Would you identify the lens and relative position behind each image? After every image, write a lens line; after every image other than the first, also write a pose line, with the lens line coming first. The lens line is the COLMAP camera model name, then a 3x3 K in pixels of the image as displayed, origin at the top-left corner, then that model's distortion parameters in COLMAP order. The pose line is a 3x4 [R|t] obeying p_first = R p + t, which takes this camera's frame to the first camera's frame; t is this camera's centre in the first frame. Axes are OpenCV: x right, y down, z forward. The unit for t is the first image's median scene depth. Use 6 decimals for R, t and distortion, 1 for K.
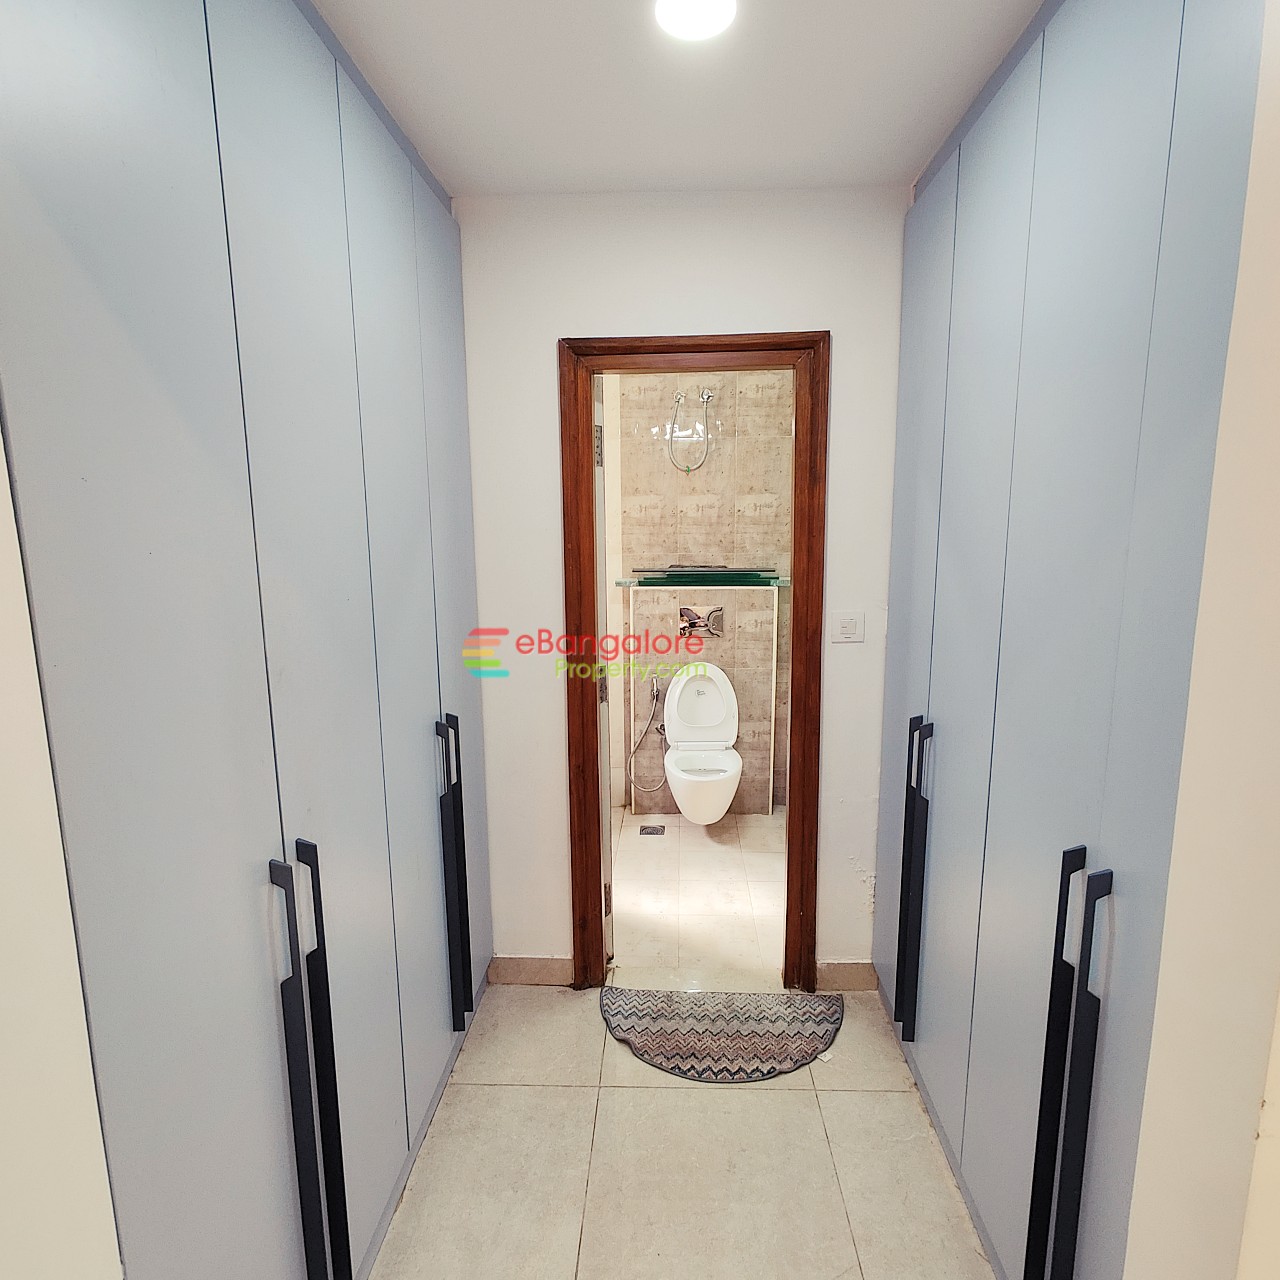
lens RADIAL K [[754.5, 0, 633.0], [0, 754.5, 636.5], [0, 0, 1]] dist [0.009359, 0.002278]
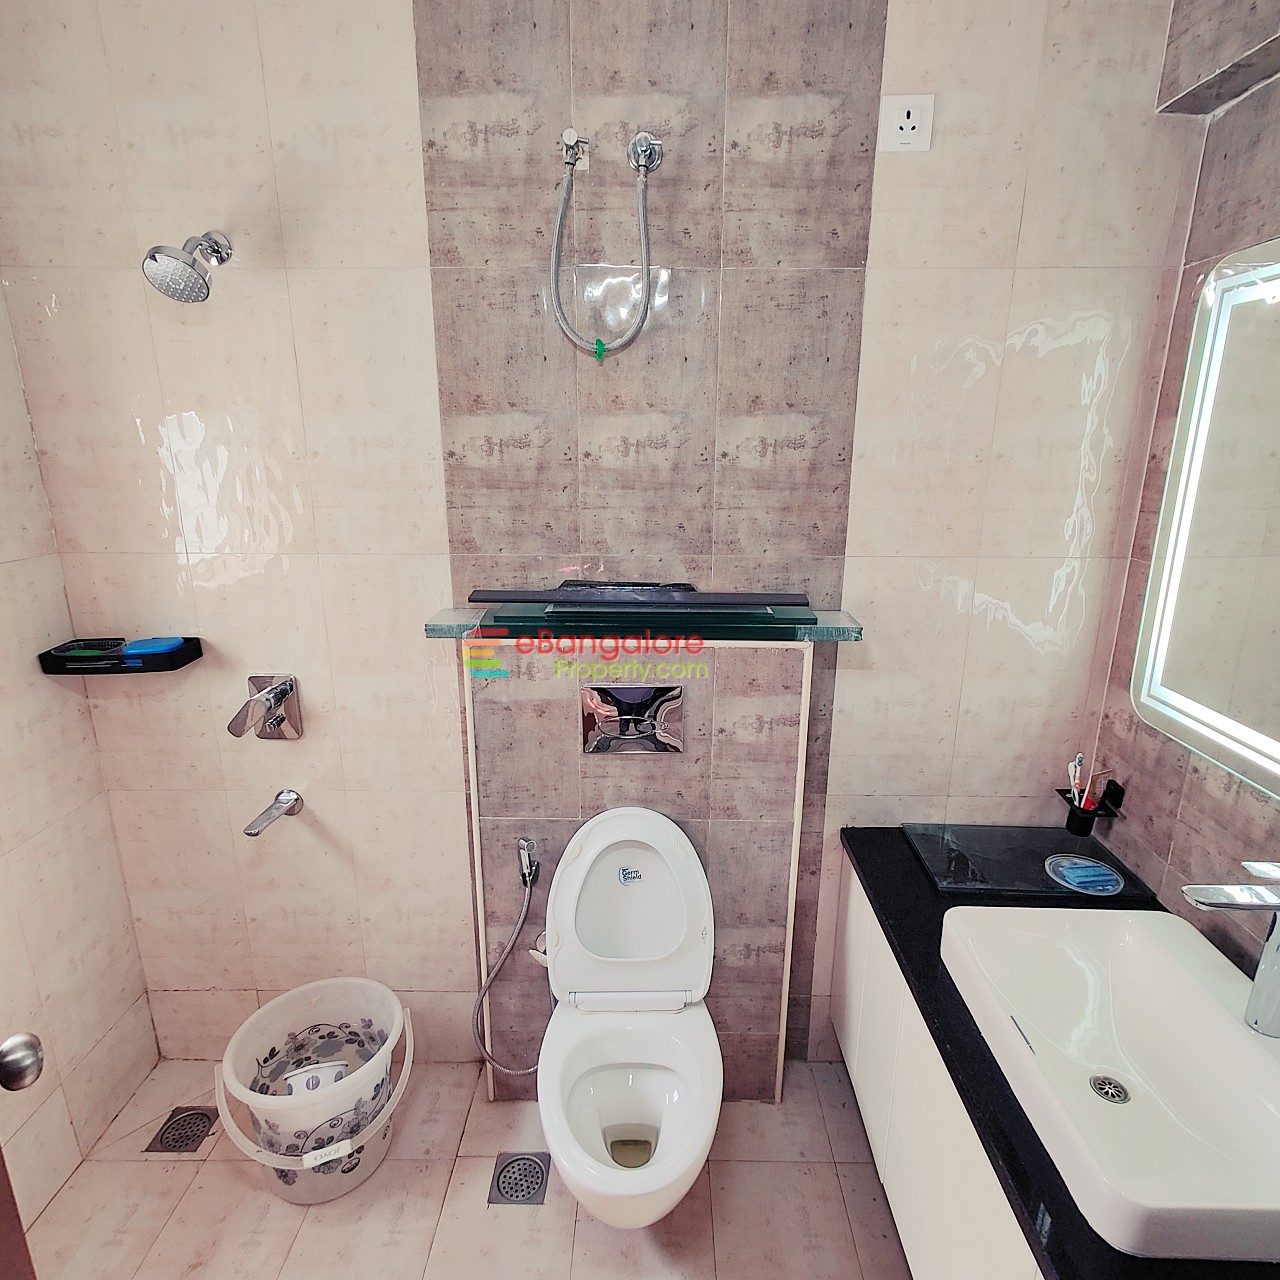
lens RADIAL K [[754.5, 0, 633.0], [0, 754.5, 636.5], [0, 0, 1]] dist [0.009359, 0.002278]
pose [[0.999191, 0.000194, 0.040206, 0.073189], [-0.004542, 0.994130, 0.108096, -0.111680], [-0.039949, -0.108191, 0.993327, 0.576429]]
